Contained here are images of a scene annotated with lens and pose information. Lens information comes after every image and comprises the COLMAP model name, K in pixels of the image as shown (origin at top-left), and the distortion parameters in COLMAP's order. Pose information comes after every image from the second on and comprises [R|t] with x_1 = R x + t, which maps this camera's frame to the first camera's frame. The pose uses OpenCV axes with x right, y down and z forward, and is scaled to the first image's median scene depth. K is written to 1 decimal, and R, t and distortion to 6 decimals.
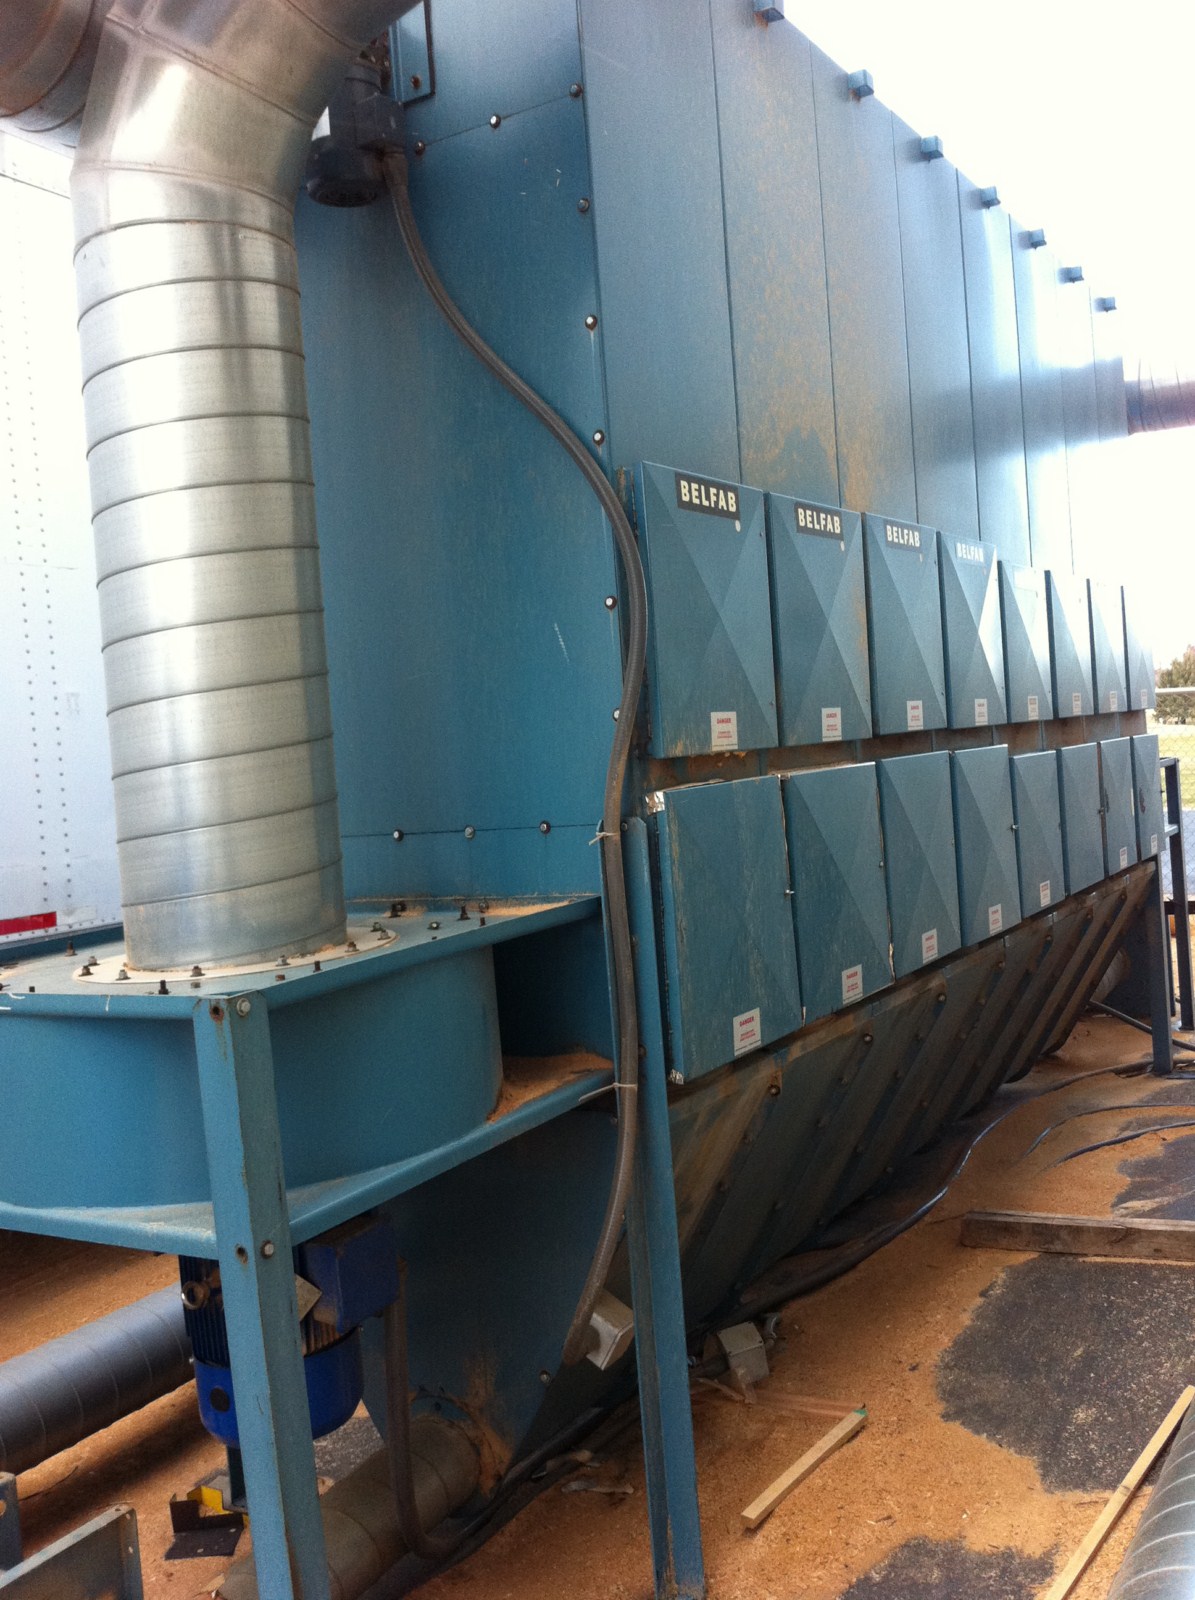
lens RADIAL K [[1545.5, 0, 597.5], [0, 1545.5, 800.0], [0, 0, 1]] dist [0.012418, -0.133962]
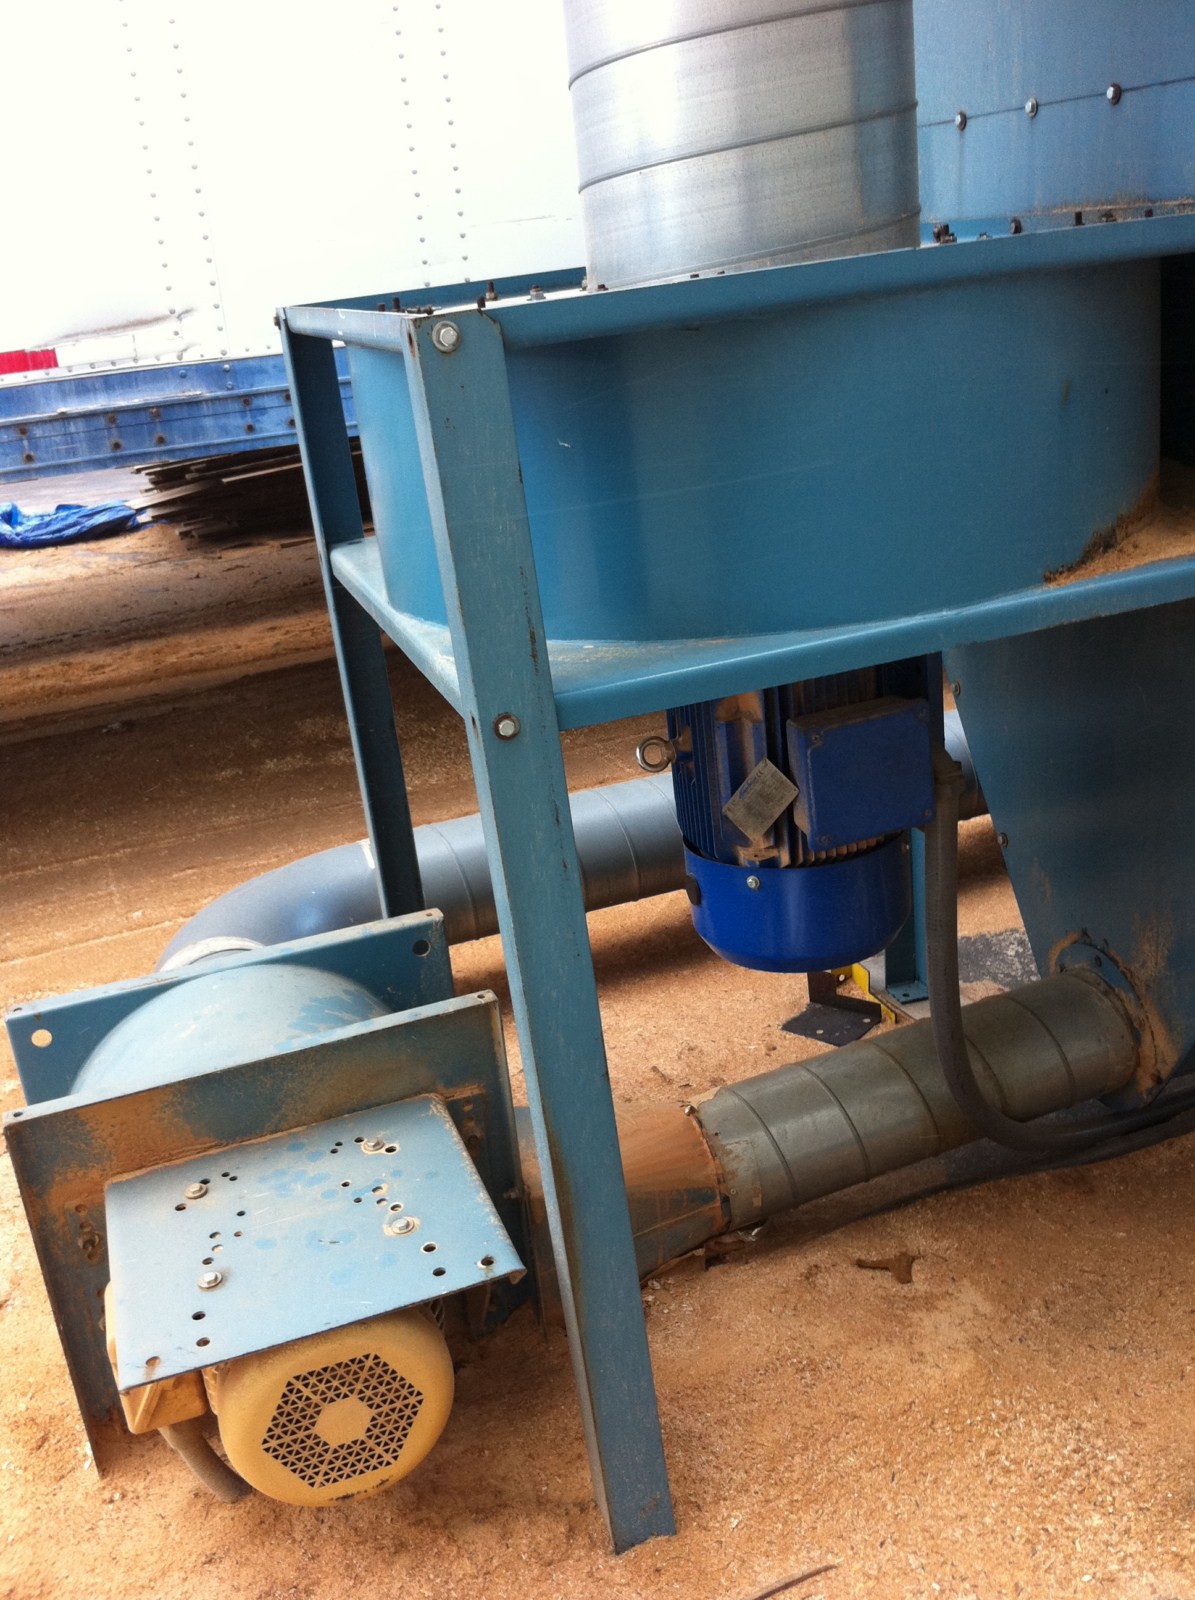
lens RADIAL K [[1545.5, 0, 597.5], [0, 1545.5, 800.0], [0, 0, 1]] dist [0.012418, -0.133962]
pose [[0.743463, 0.236529, -0.625553, 0.154420], [0.021225, 0.926553, 0.375566, 0.048633], [0.668440, -0.292497, 0.683838, 0.374675]]
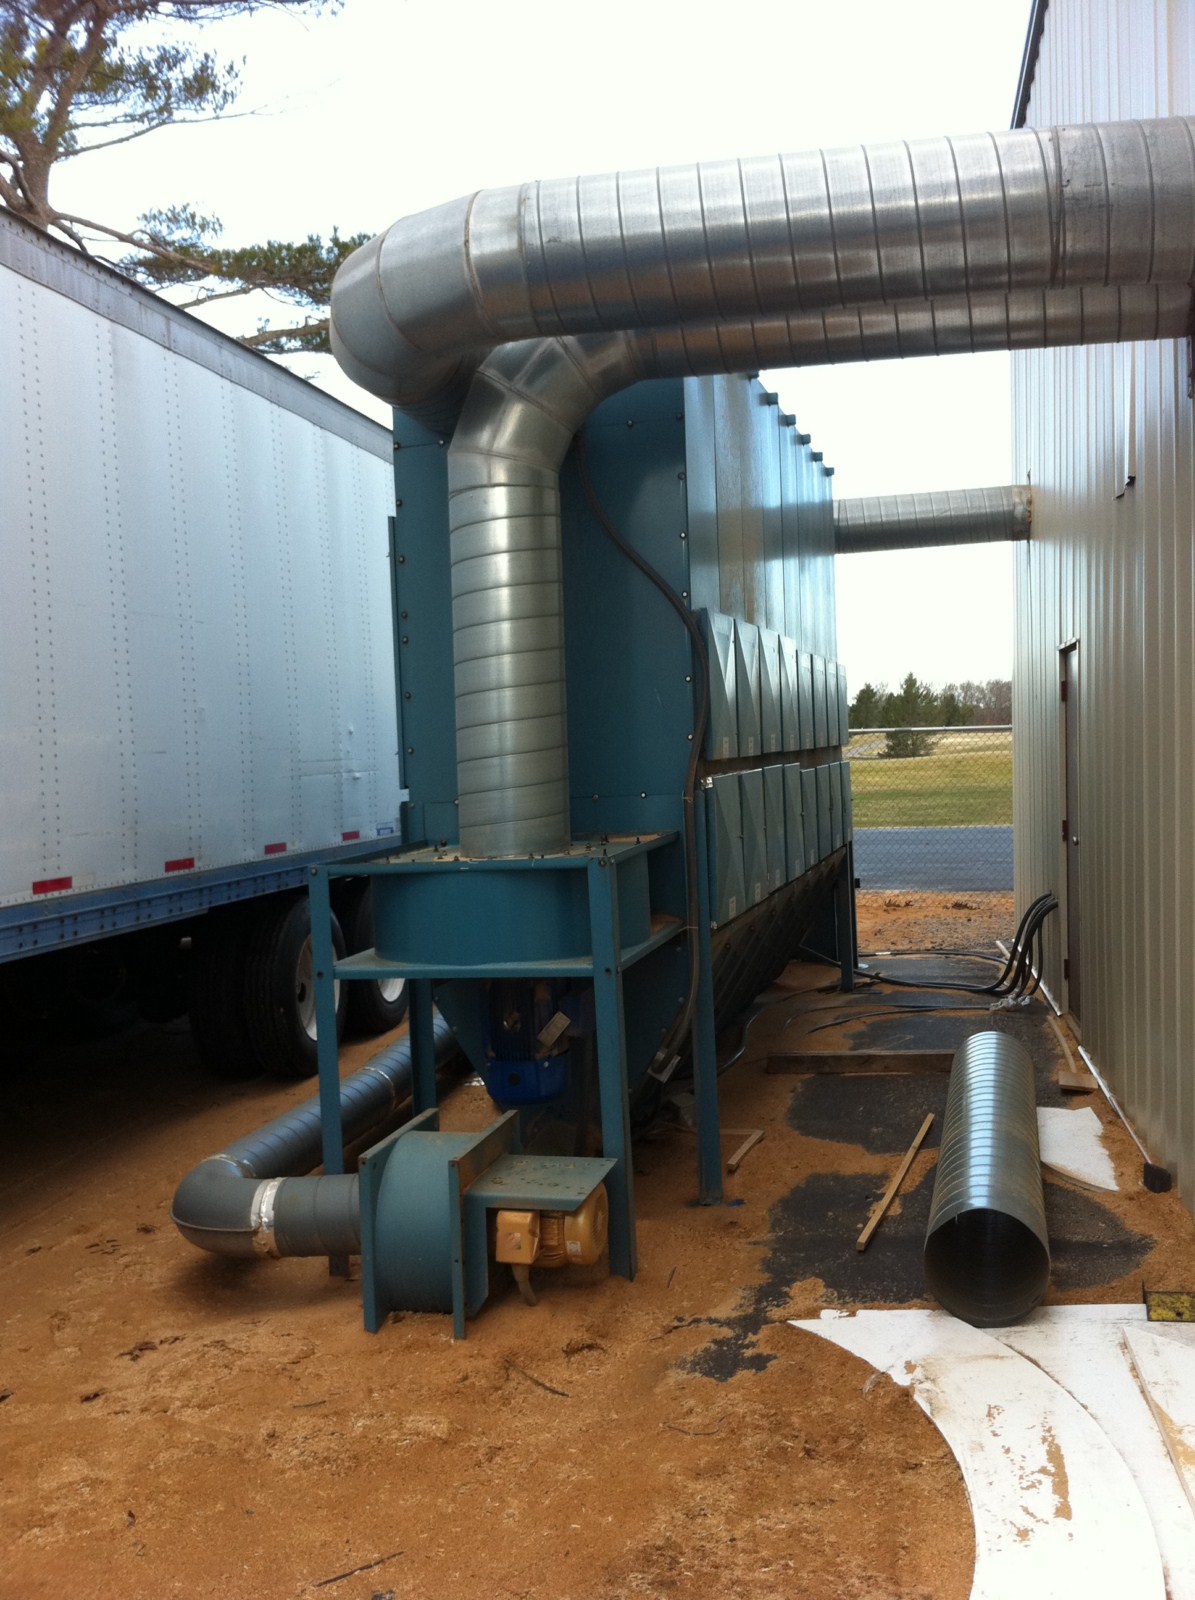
lens RADIAL K [[1514.7, 0, 597.5], [0, 1514.7, 800.0], [0, 0, 1]] dist [0.153274, -0.438944]
pose [[0.964557, 0.023327, 0.262840, -0.535758], [-0.019280, 0.999653, -0.017967, 0.054059], [-0.263168, 0.012263, 0.964672, -0.730123]]
